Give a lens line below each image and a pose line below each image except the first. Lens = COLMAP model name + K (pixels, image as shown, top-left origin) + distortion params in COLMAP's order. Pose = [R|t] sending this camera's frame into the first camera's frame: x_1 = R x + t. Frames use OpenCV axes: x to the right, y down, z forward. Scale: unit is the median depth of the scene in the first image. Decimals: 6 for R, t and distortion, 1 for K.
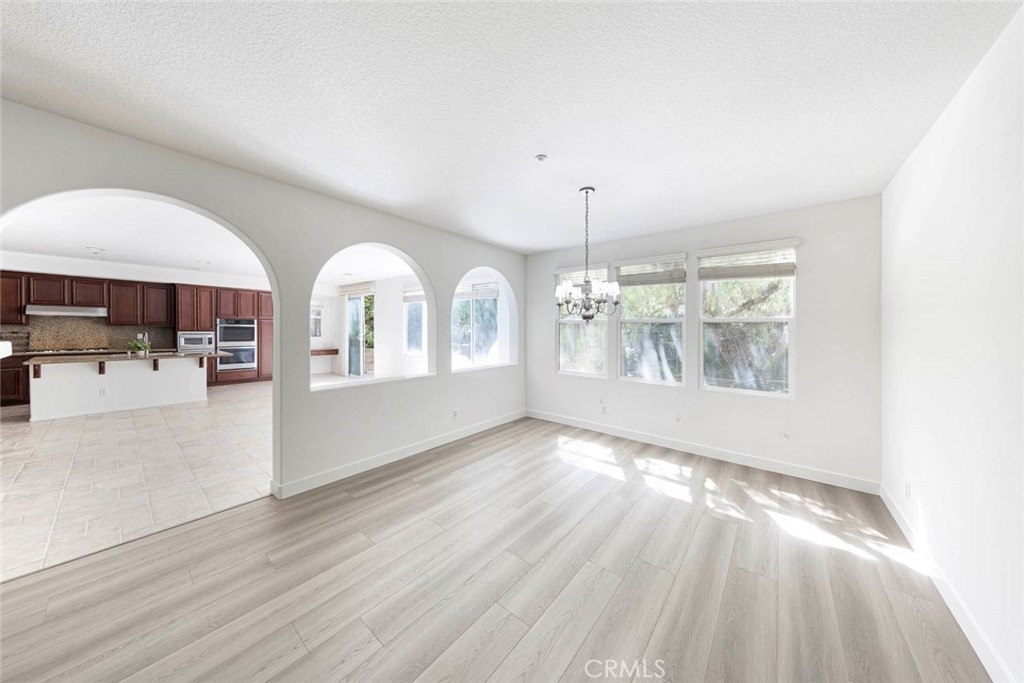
lens RADIAL K [[328.1, 0, 524.4], [0, 328.1, 330.0], [0, 0, 1]] dist [0.008418, 0.000217]
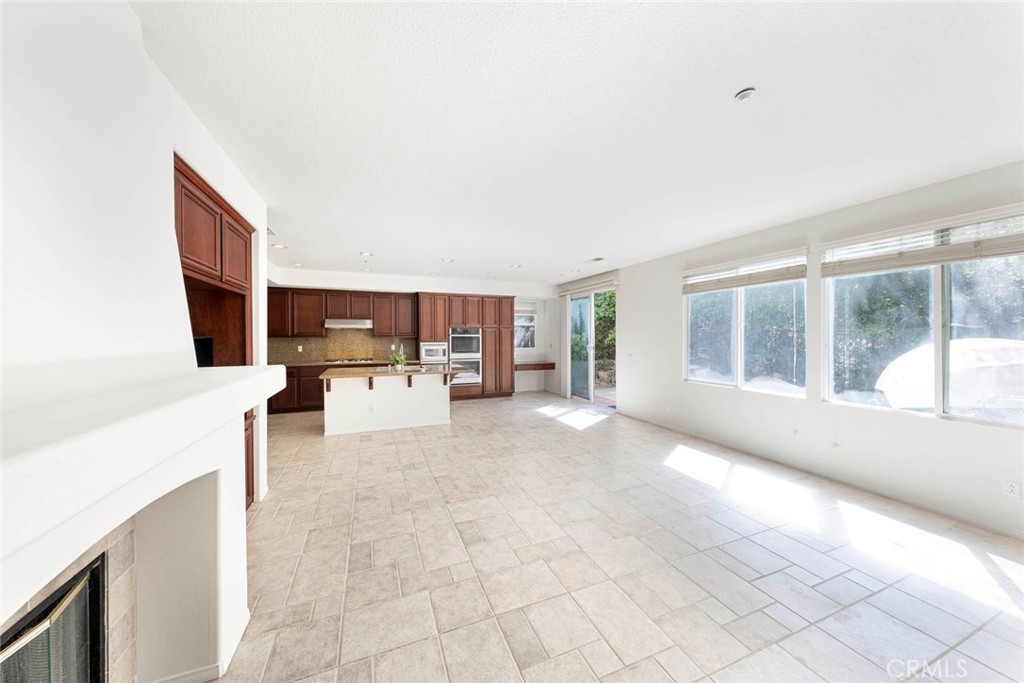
lens RADIAL K [[328.1, 0, 492.7], [0, 328.1, 337.2], [0, 0, 1]] dist [0.008418, 0.000217]
pose [[0.860738, -0.009846, -0.508953, -0.382311], [0.009843, 0.999948, -0.002698, -0.006013], [0.508953, -0.002687, 0.860790, 0.288245]]
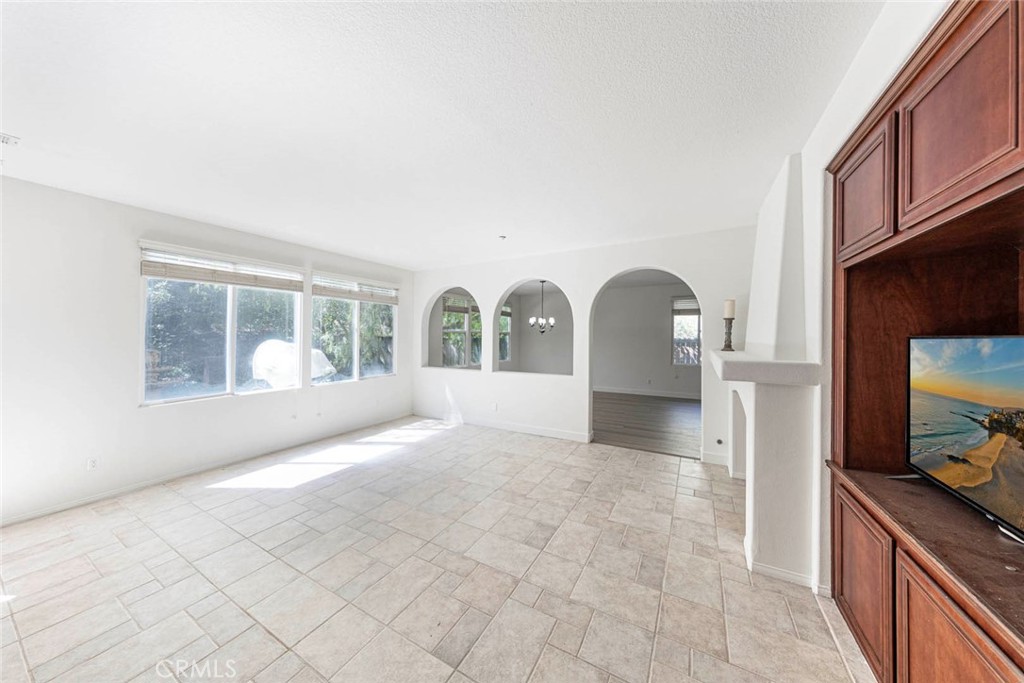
lens RADIAL K [[328.1, 0, 513.6], [0, 328.1, 336.3], [0, 0, 1]] dist [0.008418, 0.000217]
pose [[-0.165630, -0.006011, 0.986170, -0.897286], [0.003828, 0.999970, 0.006738, -0.010065], [-0.986181, 0.004892, -0.165602, 0.646557]]
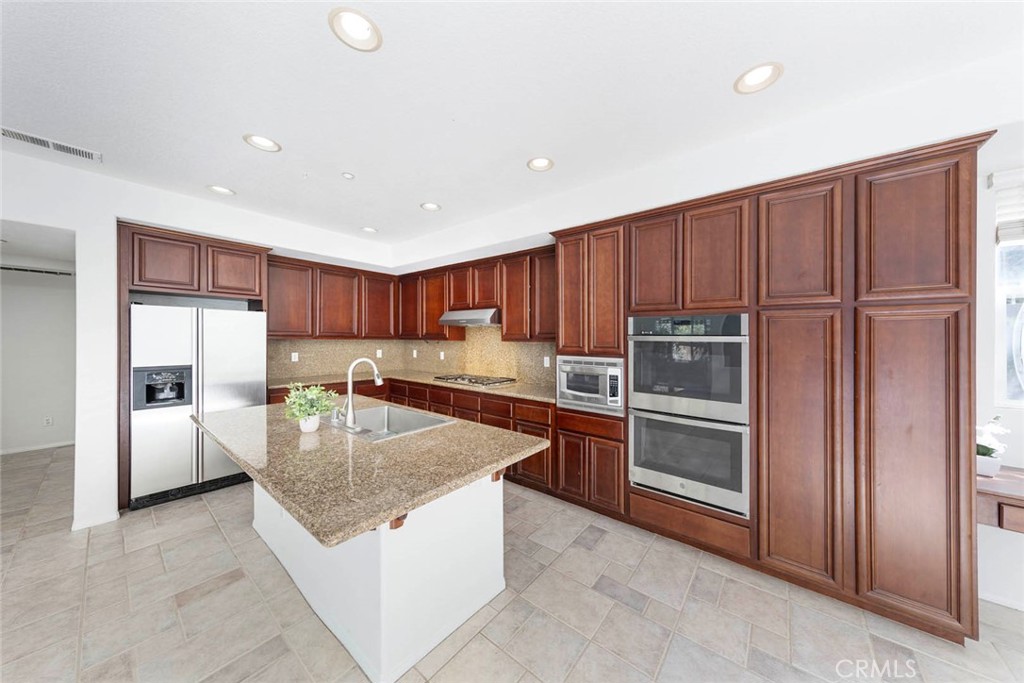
lens RADIAL K [[328.1, 0, 522.4], [0, 328.1, 339.1], [0, 0, 1]] dist [0.008418, 0.000217]
pose [[0.009552, -0.011417, -0.999889, -0.659905], [-0.014560, 0.999827, -0.011556, -0.009176], [0.999848, 0.014669, 0.009384, 0.959870]]
